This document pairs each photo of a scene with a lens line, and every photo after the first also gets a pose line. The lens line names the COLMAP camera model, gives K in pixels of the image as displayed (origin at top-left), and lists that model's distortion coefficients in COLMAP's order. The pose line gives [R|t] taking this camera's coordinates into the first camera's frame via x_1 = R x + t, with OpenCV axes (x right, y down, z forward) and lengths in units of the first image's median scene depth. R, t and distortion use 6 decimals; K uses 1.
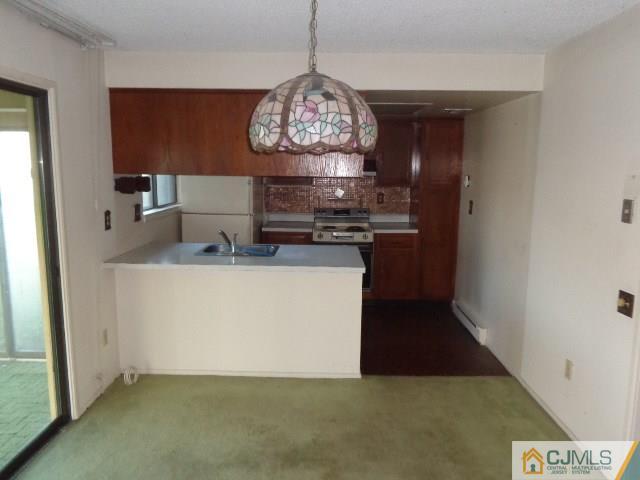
lens RADIAL K [[485.5, 0, 320.8], [0, 485.5, 239.7], [0, 0, 1]] dist [0.023434, 0.003420]
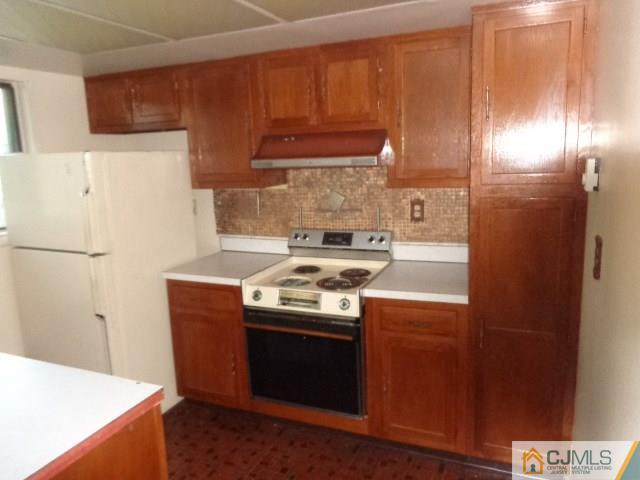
lens RADIAL K [[485.5, 0, 321.2], [0, 485.5, 239.4], [0, 0, 1]] dist [0.023434, 0.003420]
pose [[0.925448, 0.024191, -0.378101, 0.213962], [-0.016000, 0.999565, 0.024791, -0.067162], [0.378536, -0.016893, 0.925433, 0.533417]]
